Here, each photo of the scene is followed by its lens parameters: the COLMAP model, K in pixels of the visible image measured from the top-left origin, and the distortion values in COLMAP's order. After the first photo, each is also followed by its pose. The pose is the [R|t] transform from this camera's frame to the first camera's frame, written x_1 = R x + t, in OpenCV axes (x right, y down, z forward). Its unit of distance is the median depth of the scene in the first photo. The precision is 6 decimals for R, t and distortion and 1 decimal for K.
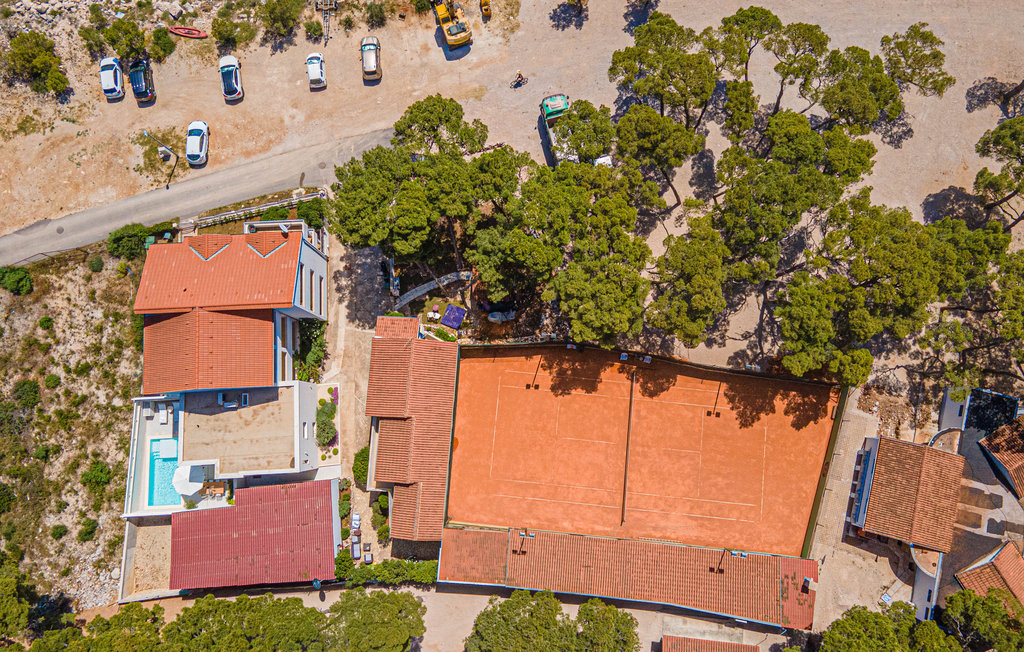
lens RADIAL K [[751.8, 0, 515.0], [0, 751.8, 319.8], [0, 0, 1]] dist [0.039972, 0.010073]
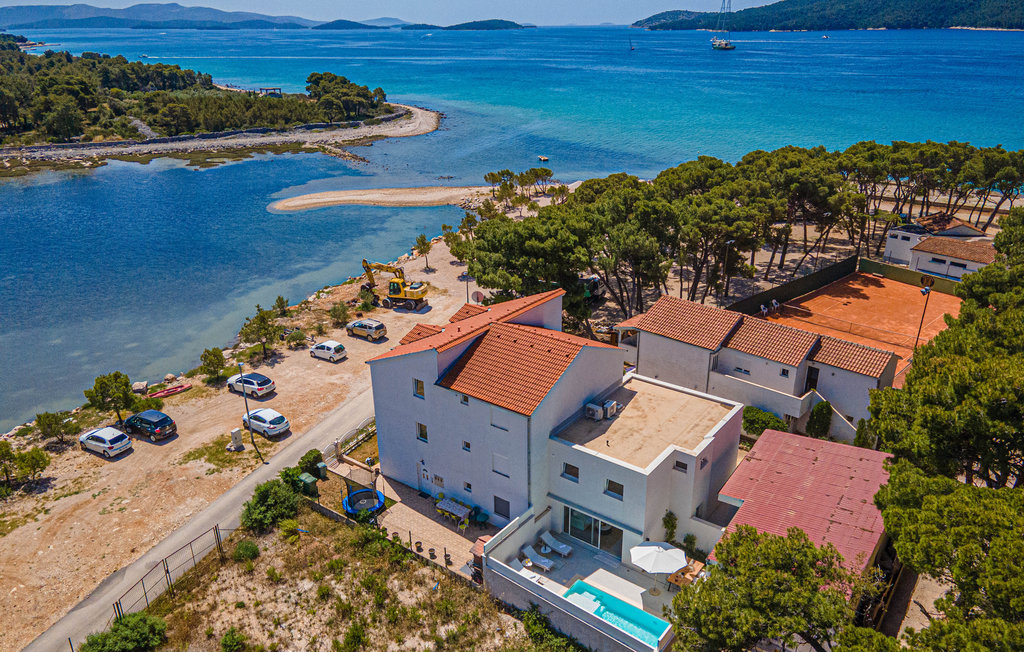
lens RADIAL K [[751.8, 0, 505.9], [0, 751.8, 347.6], [0, 0, 1]] dist [0.039972, 0.010073]
pose [[0.646193, -0.279310, 0.710225, -0.813275], [0.754464, 0.373997, -0.539361, 0.349283], [-0.114973, 0.884371, 0.452404, 0.577410]]
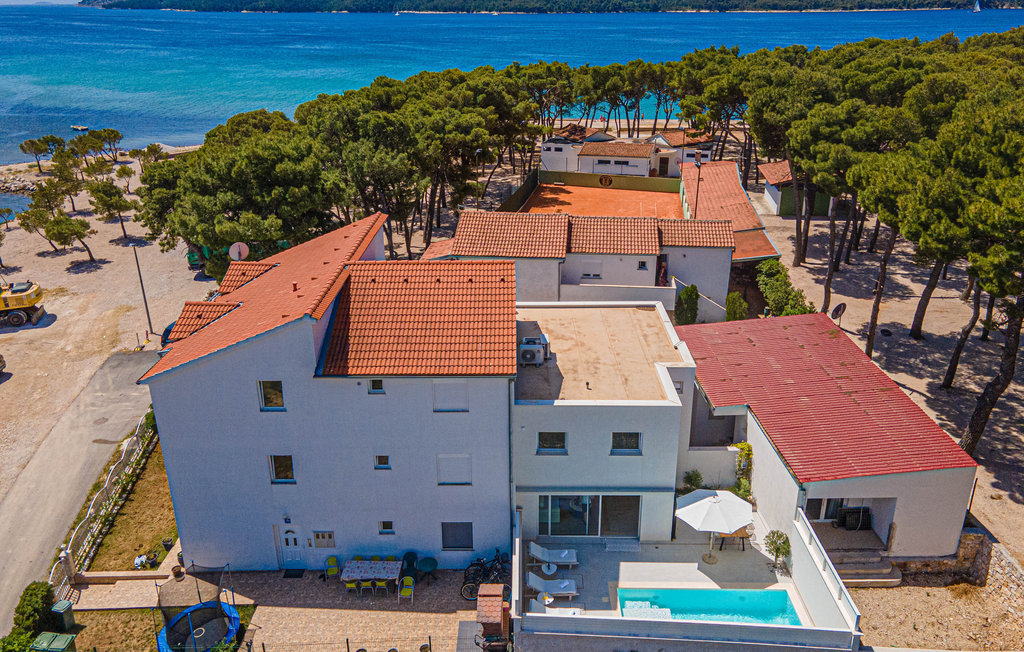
lens RADIAL K [[751.8, 0, 515.0], [0, 751.8, 299.5], [0, 0, 1]] dist [0.039972, 0.010073]
pose [[0.056957, -0.336404, 0.939994, -0.742485], [0.989353, 0.145318, -0.007941, 0.082380], [-0.133926, 0.930438, 0.341100, 0.717083]]
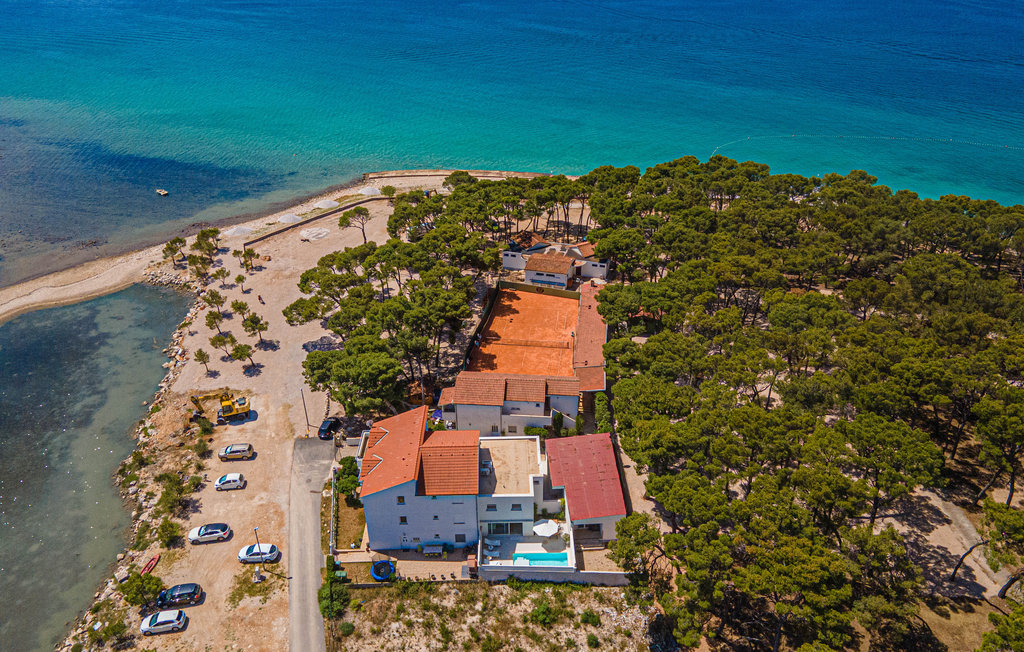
lens RADIAL K [[751.8, 0, 515.8], [0, 751.8, 328.3], [0, 0, 1]] dist [0.039972, 0.010073]
pose [[0.034061, -0.492760, 0.869498, -1.276545], [0.990964, 0.129581, 0.034616, 0.070112], [-0.129728, 0.860463, 0.492721, 0.096630]]
